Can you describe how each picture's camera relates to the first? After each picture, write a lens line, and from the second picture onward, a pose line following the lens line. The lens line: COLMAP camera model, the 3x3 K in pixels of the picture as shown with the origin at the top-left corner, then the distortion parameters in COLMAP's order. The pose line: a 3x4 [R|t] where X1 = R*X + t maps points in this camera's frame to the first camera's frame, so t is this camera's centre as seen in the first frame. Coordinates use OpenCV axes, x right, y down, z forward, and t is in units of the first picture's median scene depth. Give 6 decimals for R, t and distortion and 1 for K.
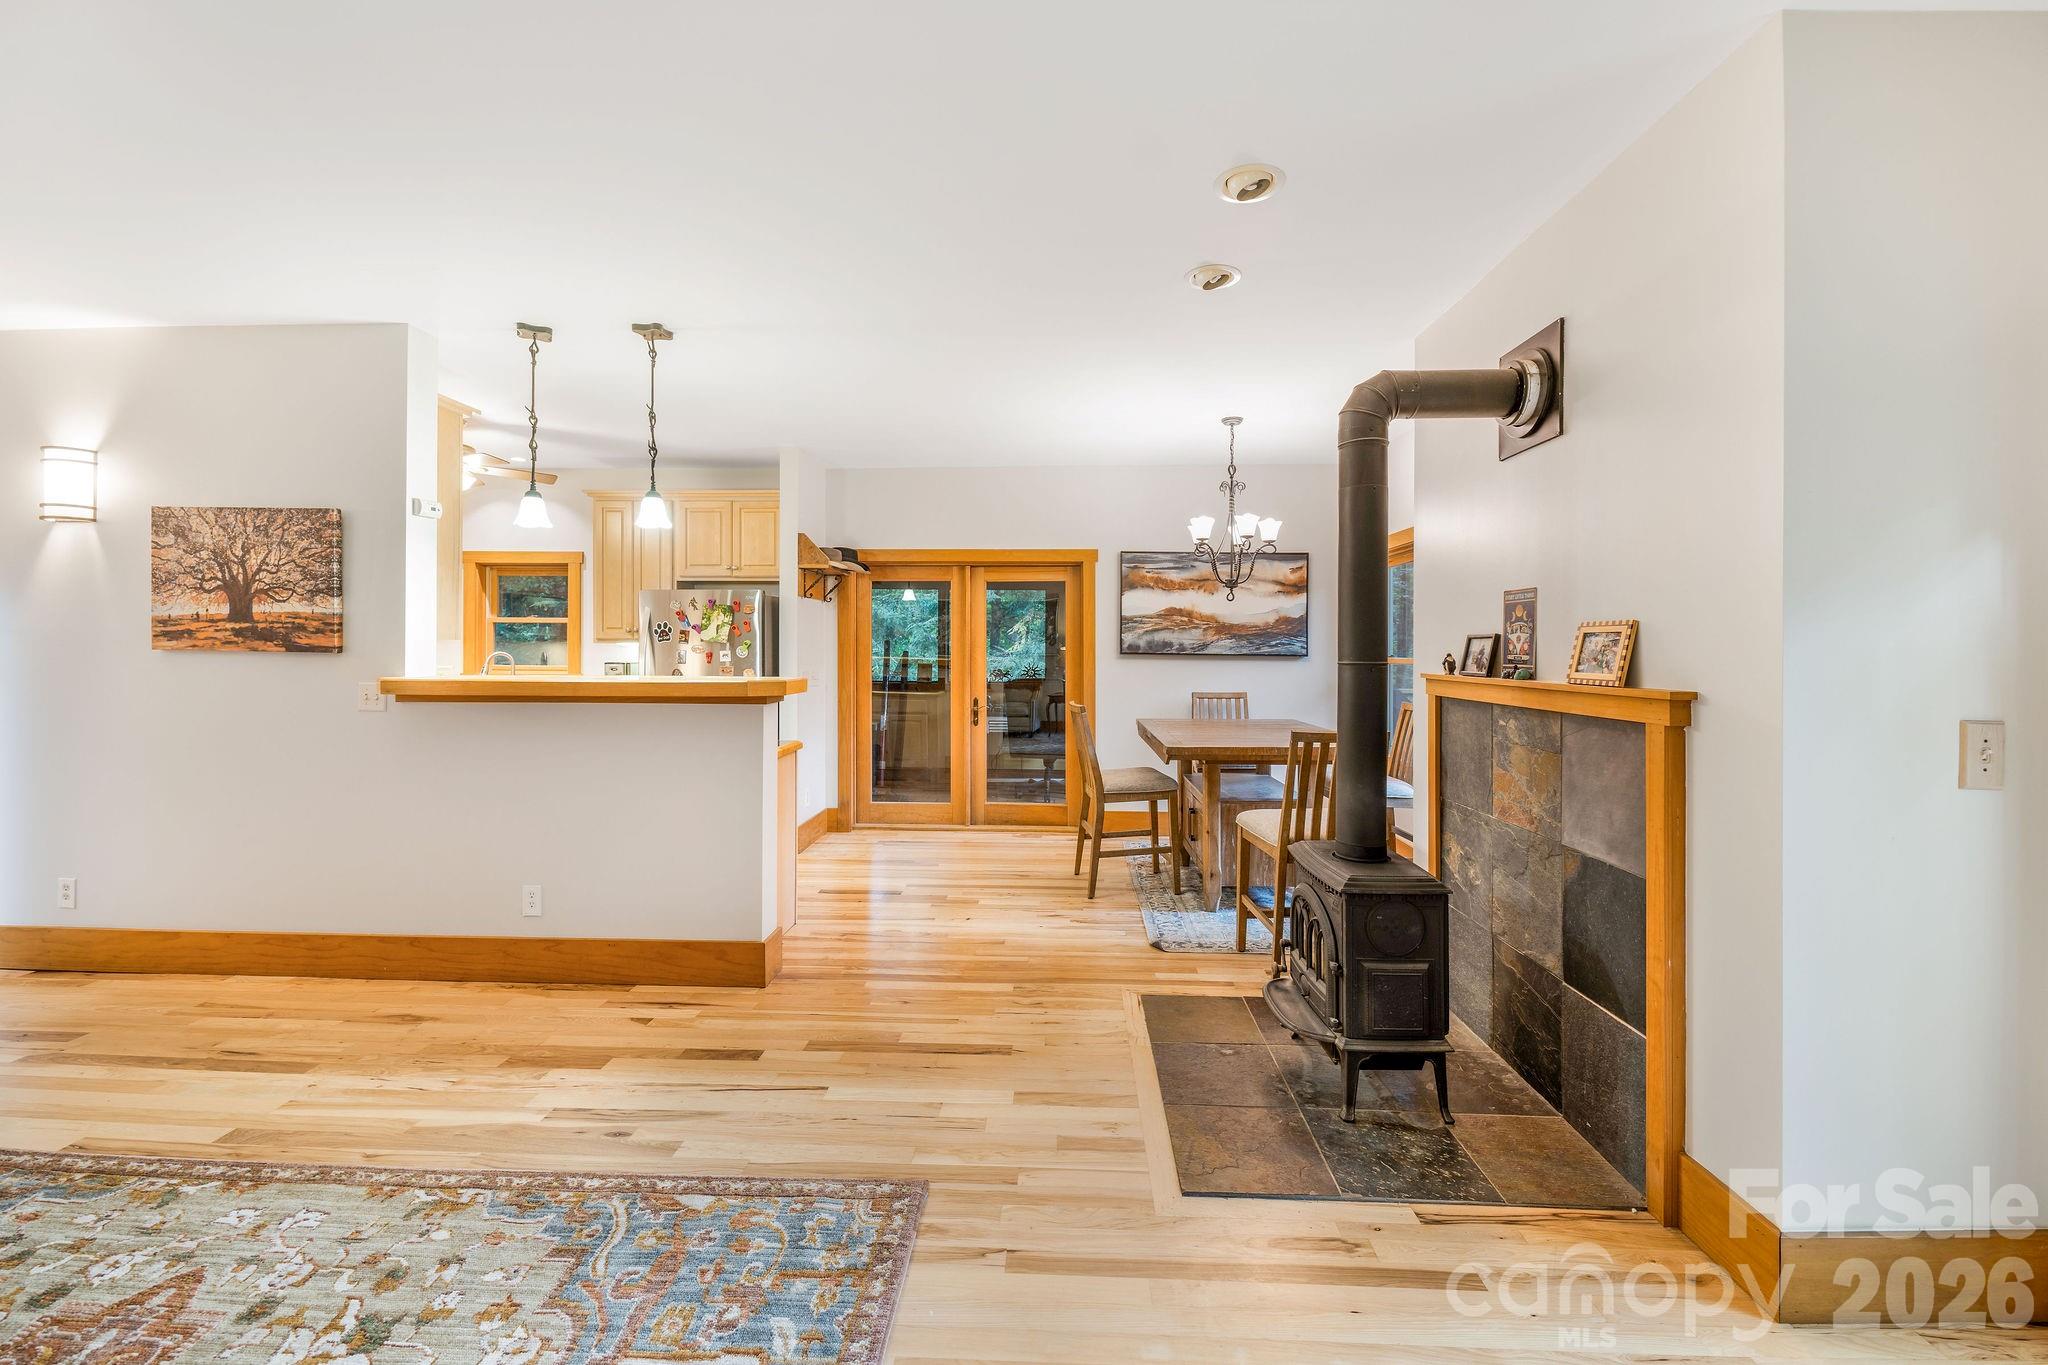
lens RADIAL K [[834.4, 0, 1032.4], [0, 834.4, 648.1], [0, 0, 1]] dist [0.020597, -0.011146]
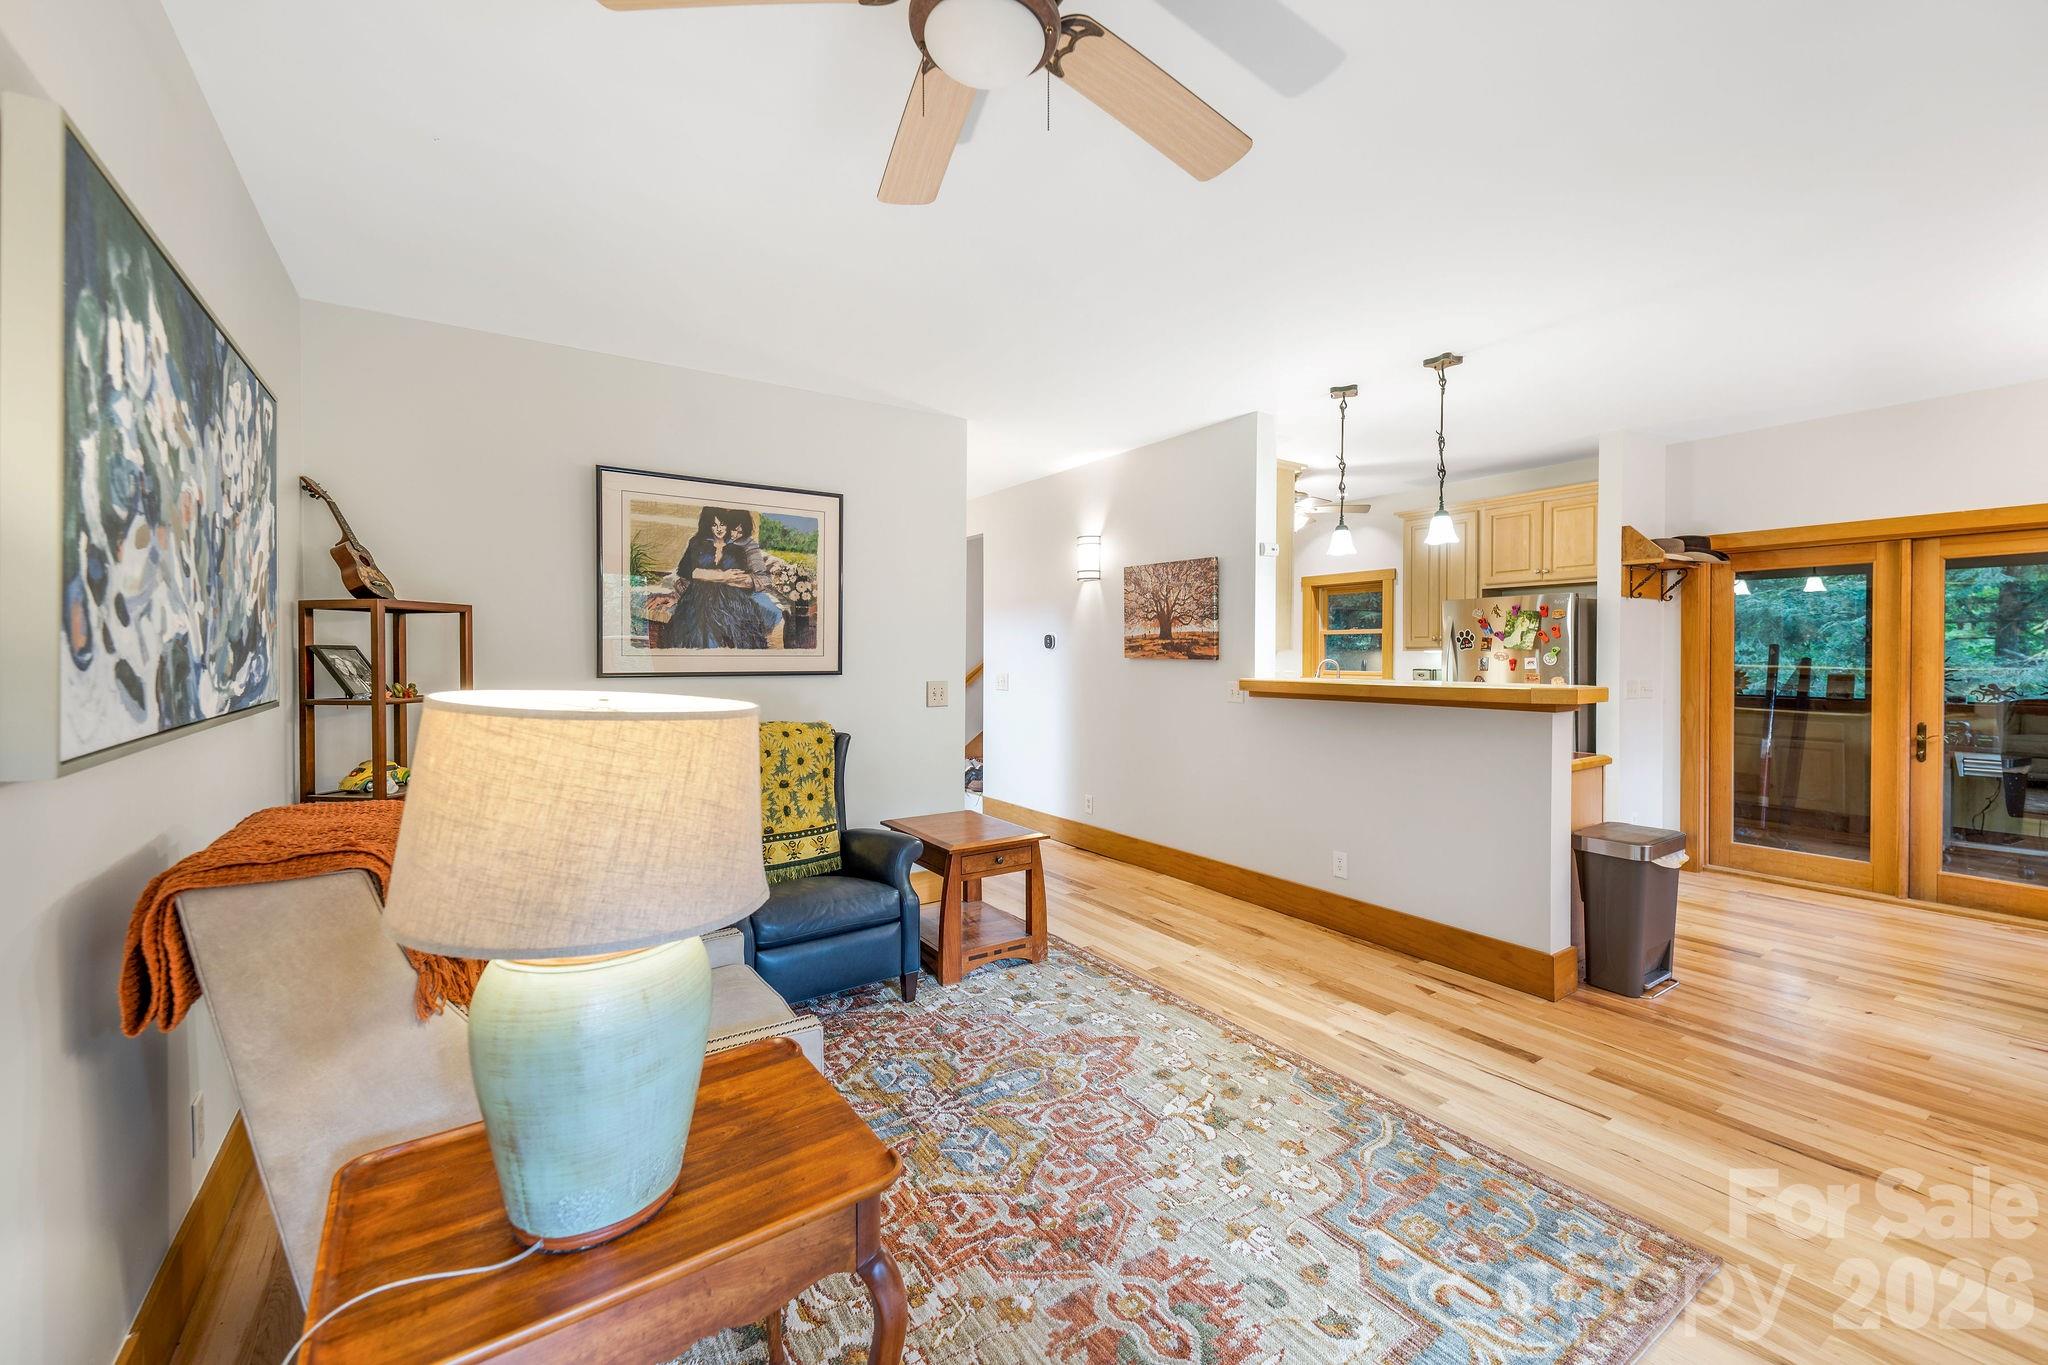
lens RADIAL K [[843.0, 0, 1036.3], [0, 843.0, 663.2], [0, 0, 1]] dist [-0.000158, -0.000017]
pose [[0.600314, 0.003173, -0.799758, 0.112559], [0.004338, 0.999964, 0.007224, -0.000350], [0.799753, -0.007806, 0.600279, -0.077215]]
